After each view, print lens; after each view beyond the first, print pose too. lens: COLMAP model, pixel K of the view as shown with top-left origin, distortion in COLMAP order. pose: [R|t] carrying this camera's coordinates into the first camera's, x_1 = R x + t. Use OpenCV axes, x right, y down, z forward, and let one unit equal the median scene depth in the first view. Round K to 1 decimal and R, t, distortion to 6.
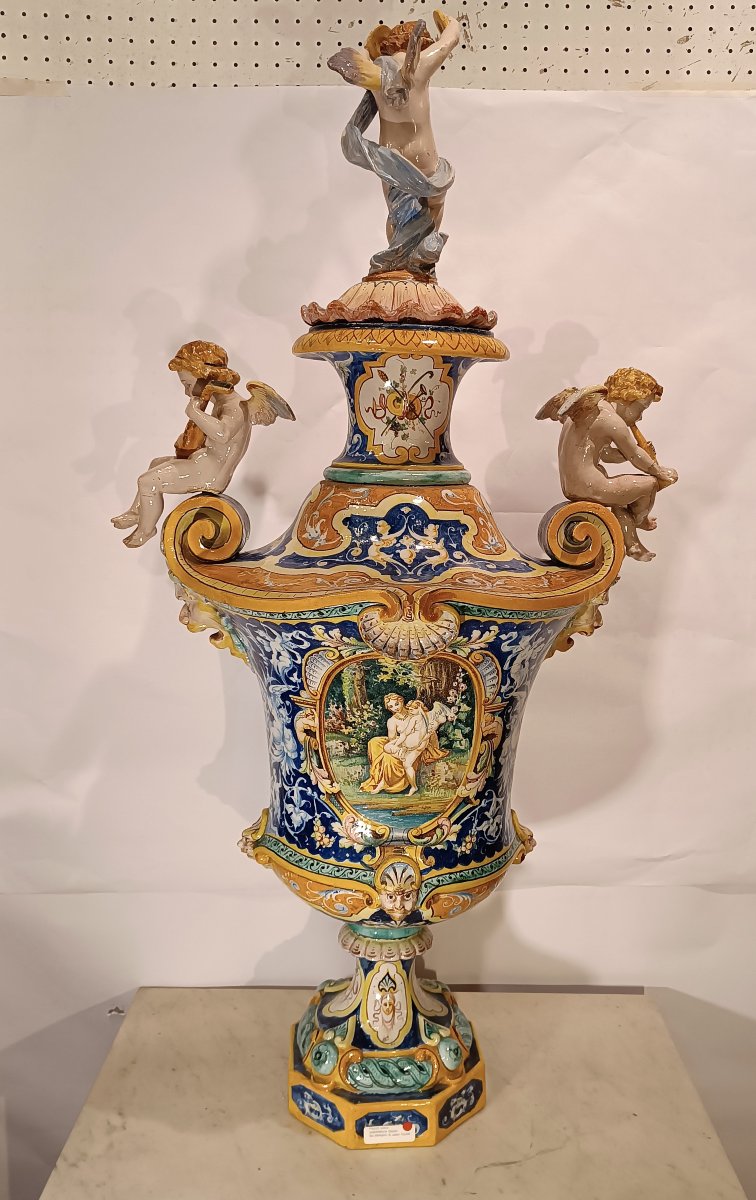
lens RADIAL K [[998.8, 0, 378.0], [0, 998.8, 601.2], [0, 0, 1]] dist [0.000637, -0.013743]
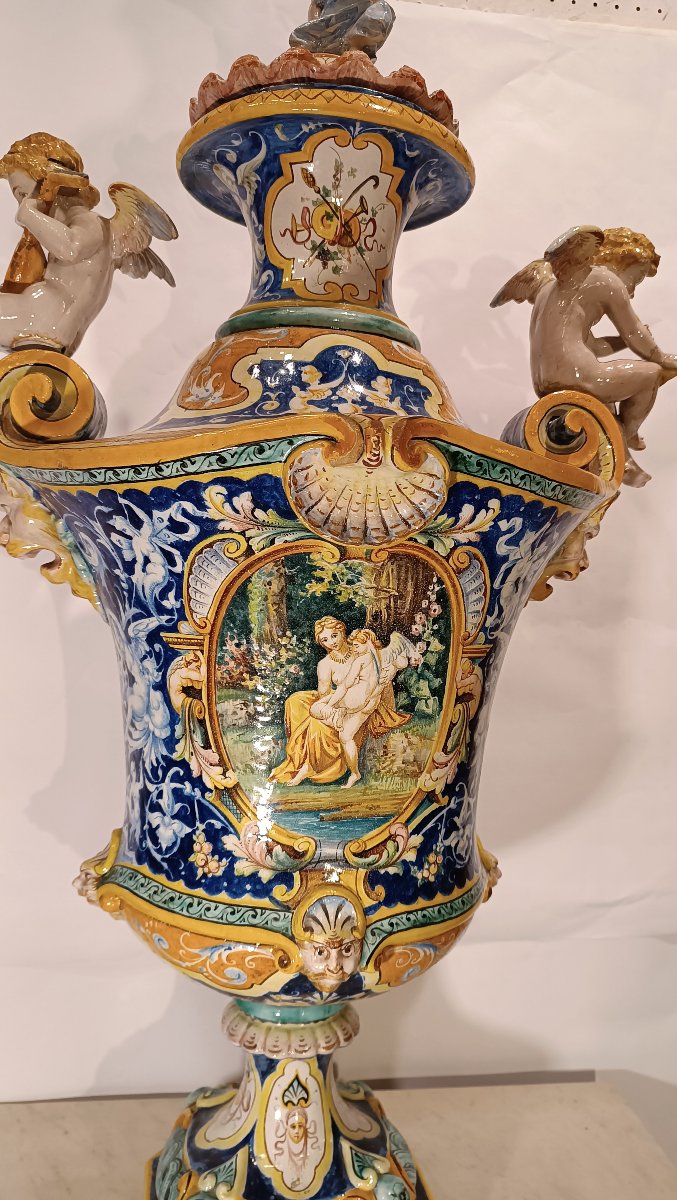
lens RADIAL K [[851.4, 0, 328.4], [0, 851.4, 611.6], [0, 0, 1]] dist [-0.004268, -0.007144]
pose [[0.992282, 0.015659, 0.123005, -0.048902], [-0.000933, 0.992909, -0.118876, 0.144793], [-0.123994, 0.117844, 0.985260, 0.442333]]
